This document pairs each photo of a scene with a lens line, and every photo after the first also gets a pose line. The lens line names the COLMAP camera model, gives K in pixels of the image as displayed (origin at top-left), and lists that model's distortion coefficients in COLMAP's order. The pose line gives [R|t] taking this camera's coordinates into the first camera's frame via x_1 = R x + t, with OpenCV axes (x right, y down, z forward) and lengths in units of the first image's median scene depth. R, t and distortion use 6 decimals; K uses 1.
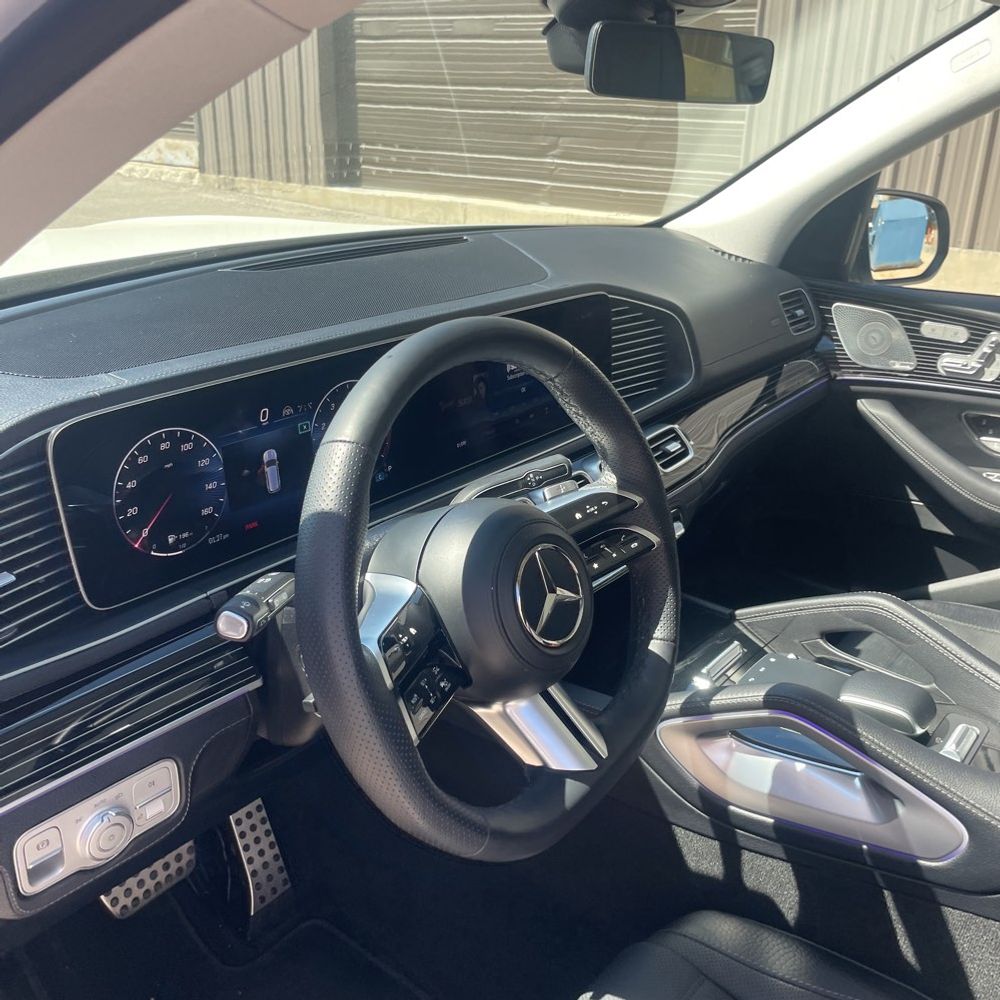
lens RADIAL K [[1027.8, 0, 503.4], [0, 1027.8, 493.4], [0, 0, 1]] dist [0.040696, 0.000000]
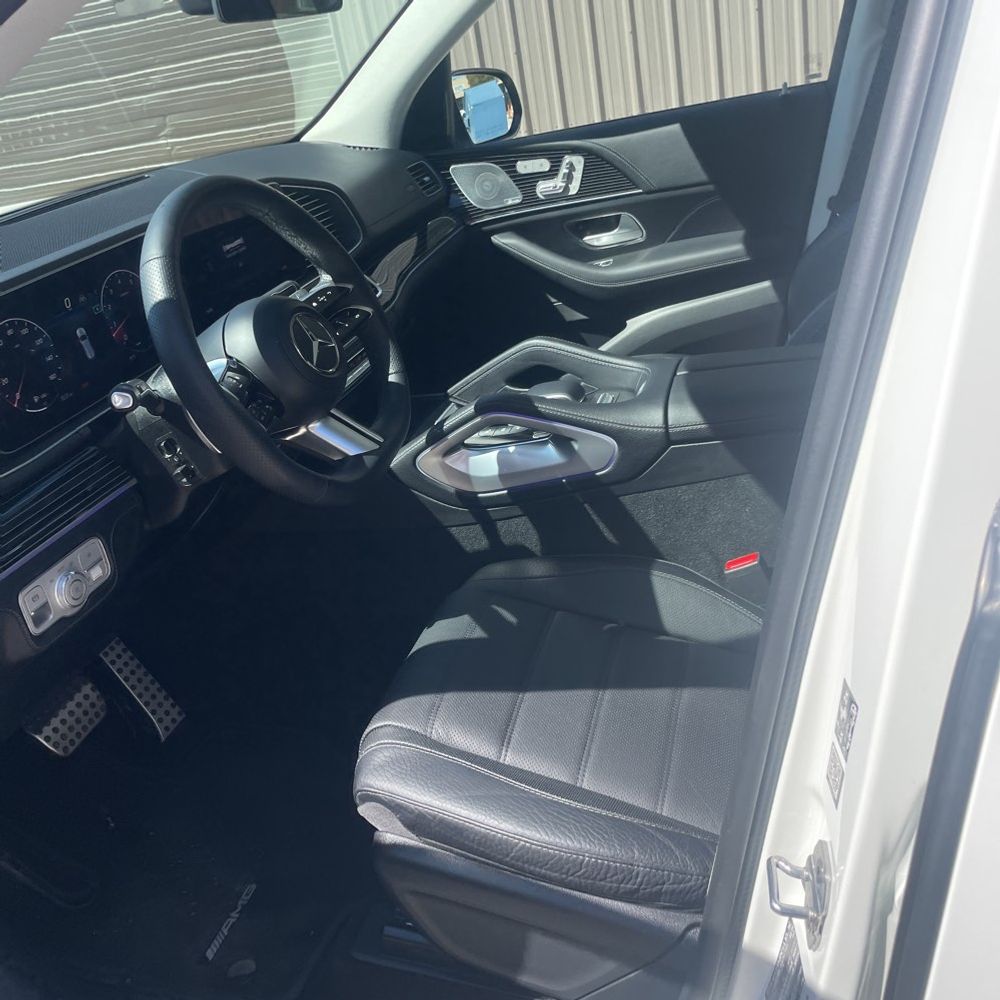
lens RADIAL K [[1027.8, 0, 494.5], [0, 1027.8, 506.2], [0, 0, 1]] dist [0.040696, 0.000000]
pose [[0.917096, -0.318627, 0.239609, -0.112550], [0.307499, 0.947876, 0.083523, 0.207566], [-0.253732, -0.002919, 0.967270, -0.408452]]
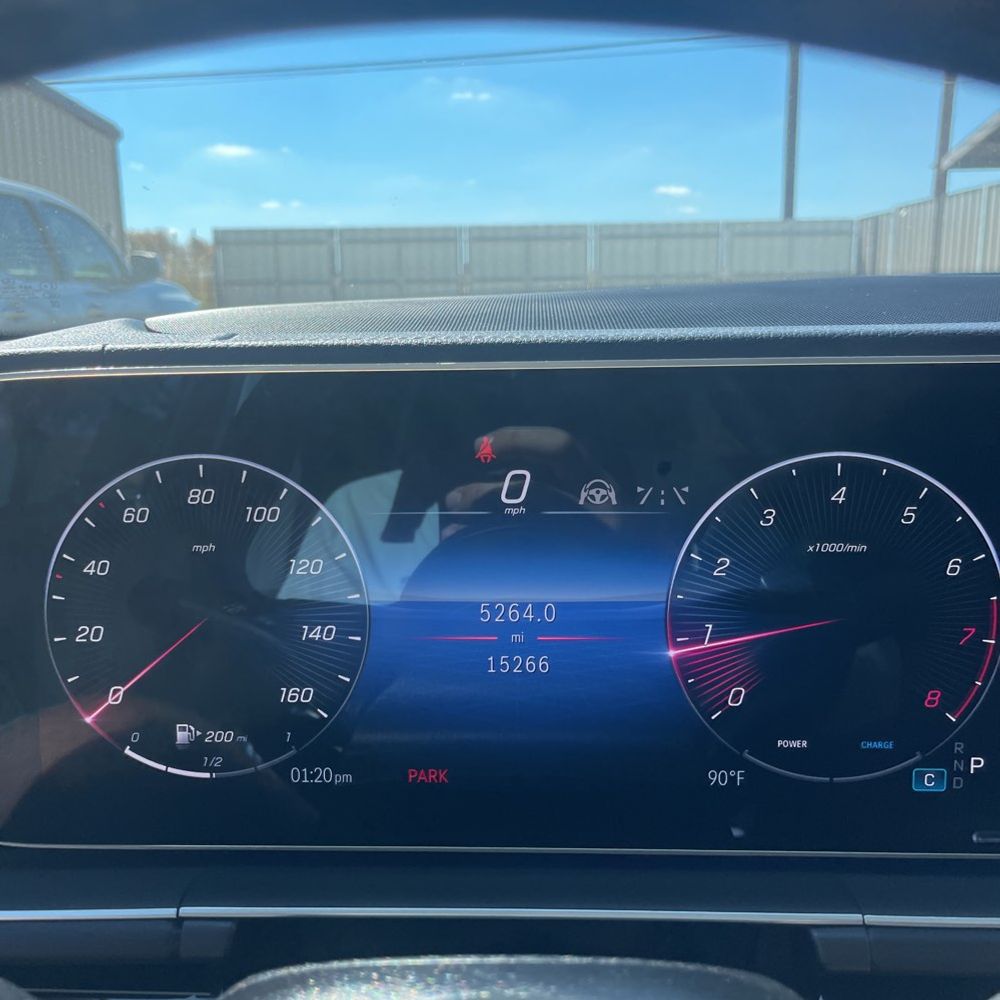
lens RADIAL K [[1027.8, 0, 502.4], [0, 1027.8, 494.7], [0, 0, 1]] dist [0.040696, 0.000000]
pose [[0.591563, 0.127500, -0.796114, 0.044254], [-0.277389, 0.959323, -0.052478, -0.046530], [0.757040, 0.251877, 0.602867, 0.682271]]
